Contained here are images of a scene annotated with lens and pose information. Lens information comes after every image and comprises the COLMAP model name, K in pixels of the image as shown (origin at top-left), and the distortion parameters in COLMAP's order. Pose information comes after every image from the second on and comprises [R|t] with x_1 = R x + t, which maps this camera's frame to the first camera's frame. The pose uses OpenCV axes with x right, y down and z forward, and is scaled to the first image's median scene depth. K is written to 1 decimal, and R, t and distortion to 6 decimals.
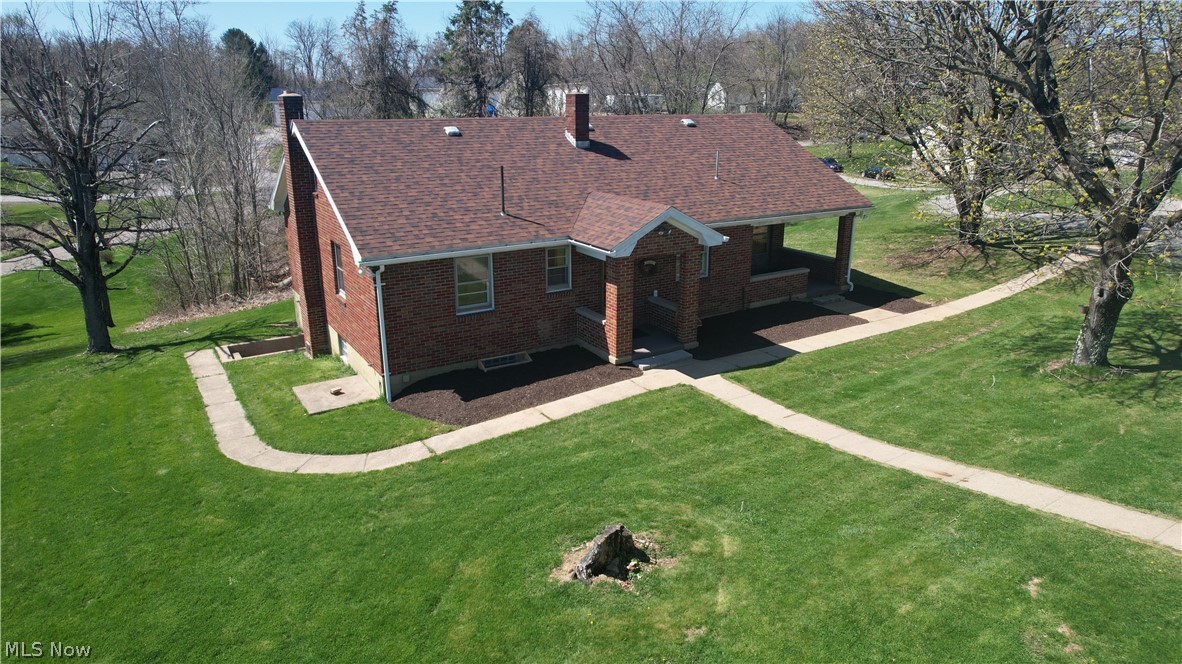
lens RADIAL K [[744.7, 0, 587.8], [0, 744.7, 328.8], [0, 0, 1]] dist [-0.031404, 0.021435]
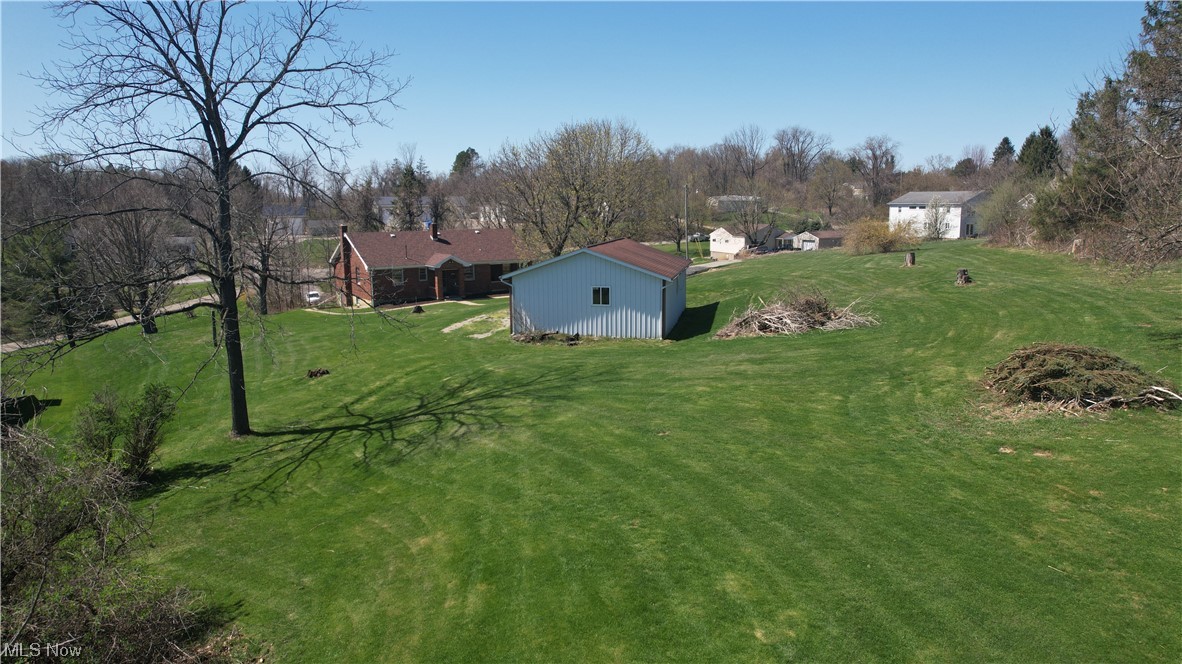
lens RADIAL K [[744.7, 0, 592.4], [0, 744.7, 336.5], [0, 0, 1]] dist [-0.031404, 0.021435]
pose [[0.998003, -0.016198, 0.061053, 0.516080], [0.023785, 0.991786, -0.125676, 0.640998], [-0.058516, 0.126877, 0.990191, -2.361649]]
